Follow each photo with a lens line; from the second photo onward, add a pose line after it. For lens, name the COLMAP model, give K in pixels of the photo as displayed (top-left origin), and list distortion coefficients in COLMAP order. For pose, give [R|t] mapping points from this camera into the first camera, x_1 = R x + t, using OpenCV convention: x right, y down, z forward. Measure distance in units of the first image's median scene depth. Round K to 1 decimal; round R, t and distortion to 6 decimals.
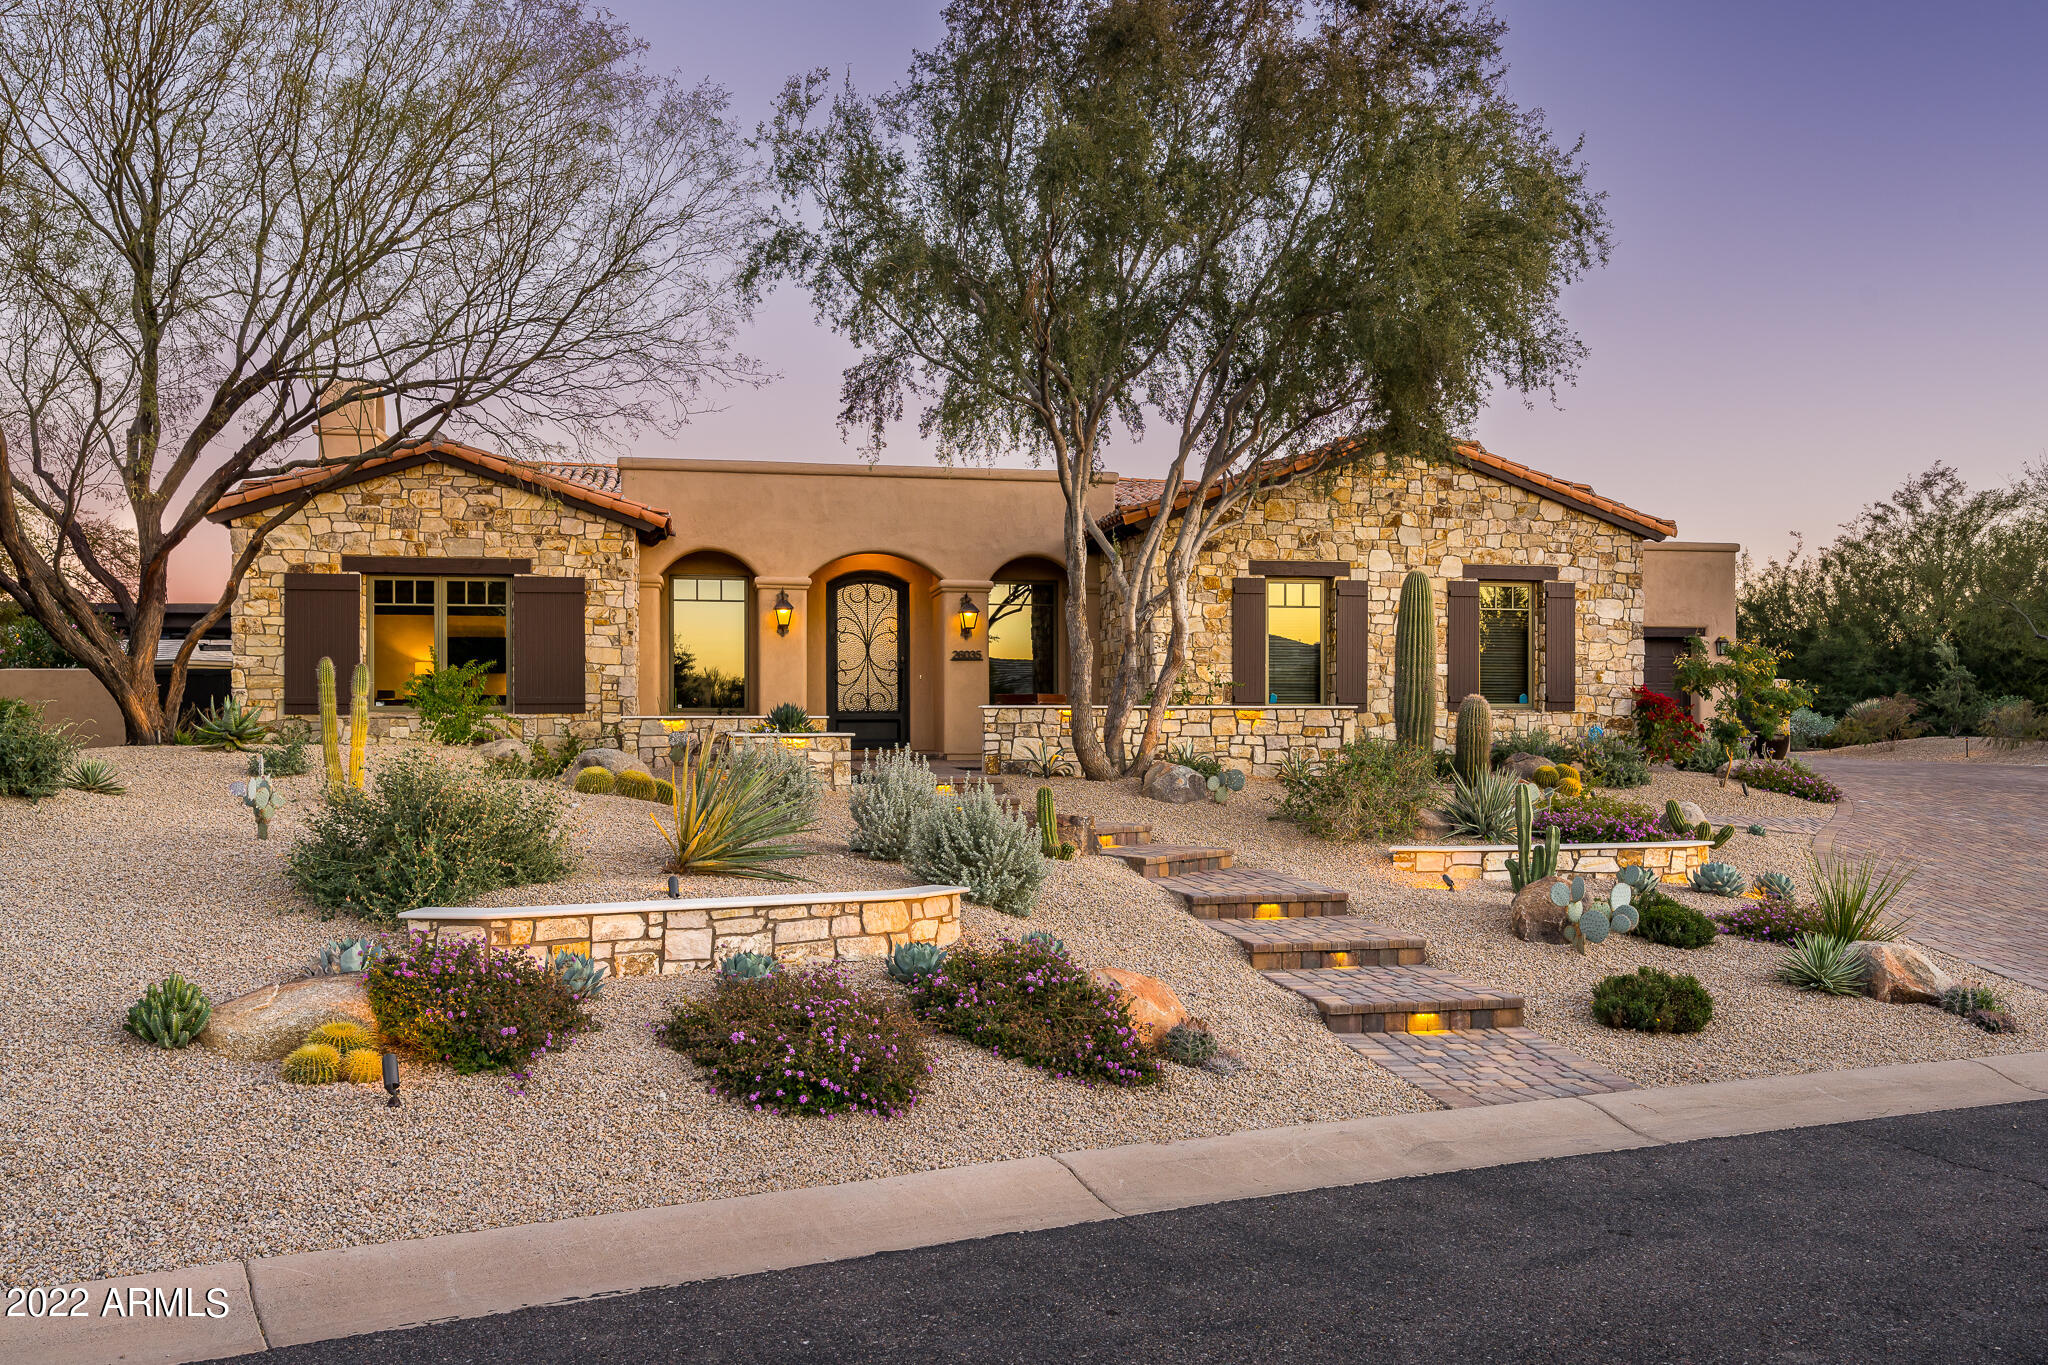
lens RADIAL K [[1675.0, 0, 1069.1], [0, 1675.0, 725.2], [0, 0, 1]] dist [-0.002947, 0.001815]
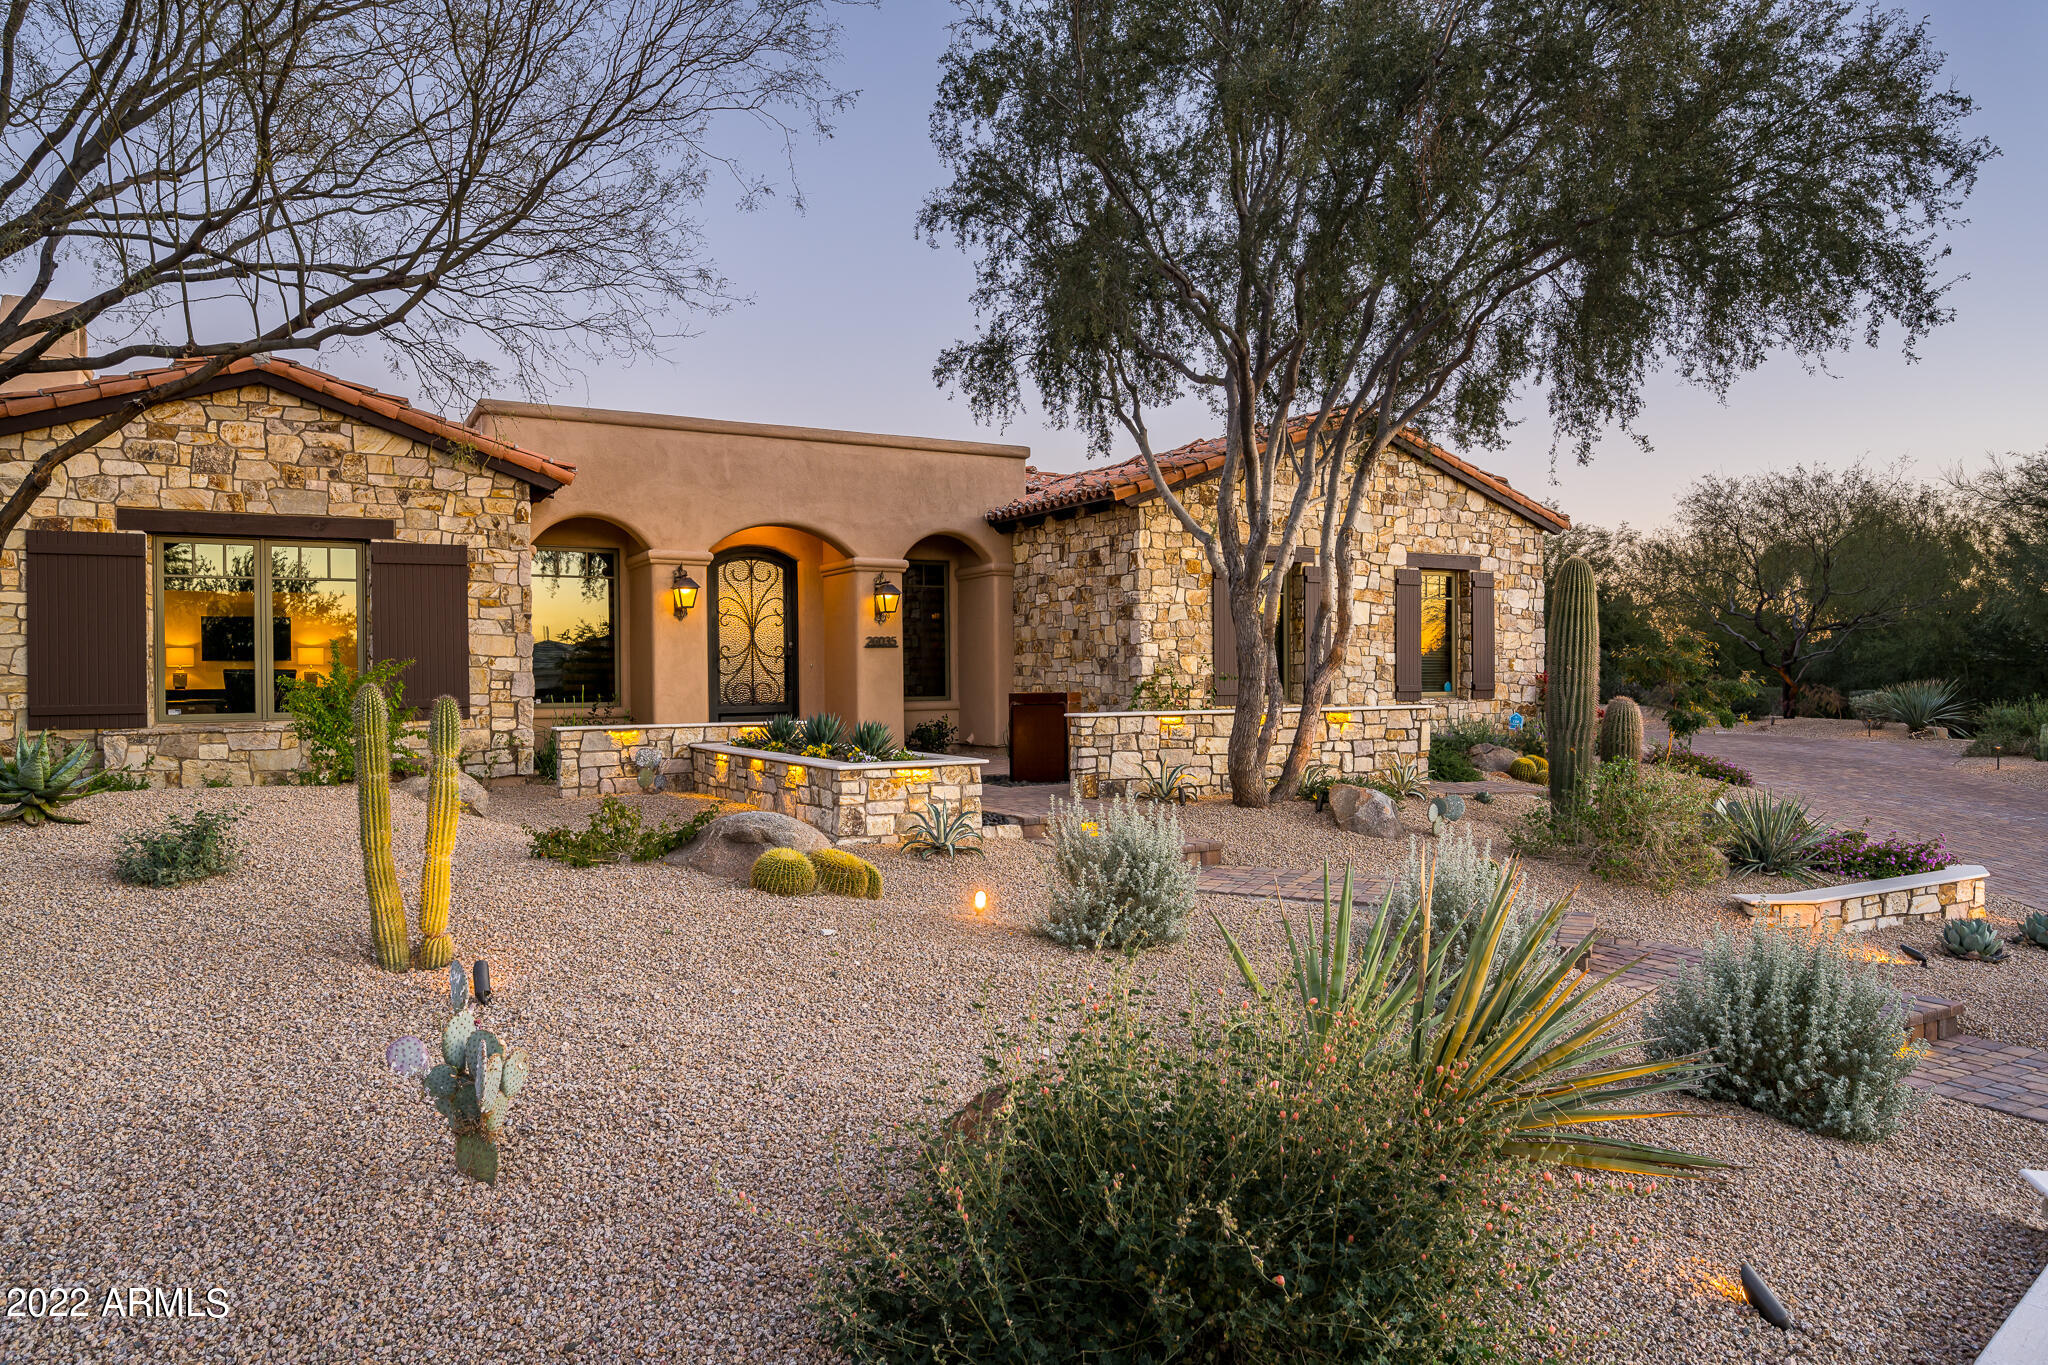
lens RADIAL K [[1328.2, 0, 1016.5], [0, 1328.2, 681.9], [0, 0, 1]] dist [0.000503, -0.000923]
pose [[0.955690, -0.007658, 0.294276, -0.226575], [0.006760, 0.999969, 0.004068, -0.025277], [-0.294298, -0.001898, 0.955712, 0.330447]]
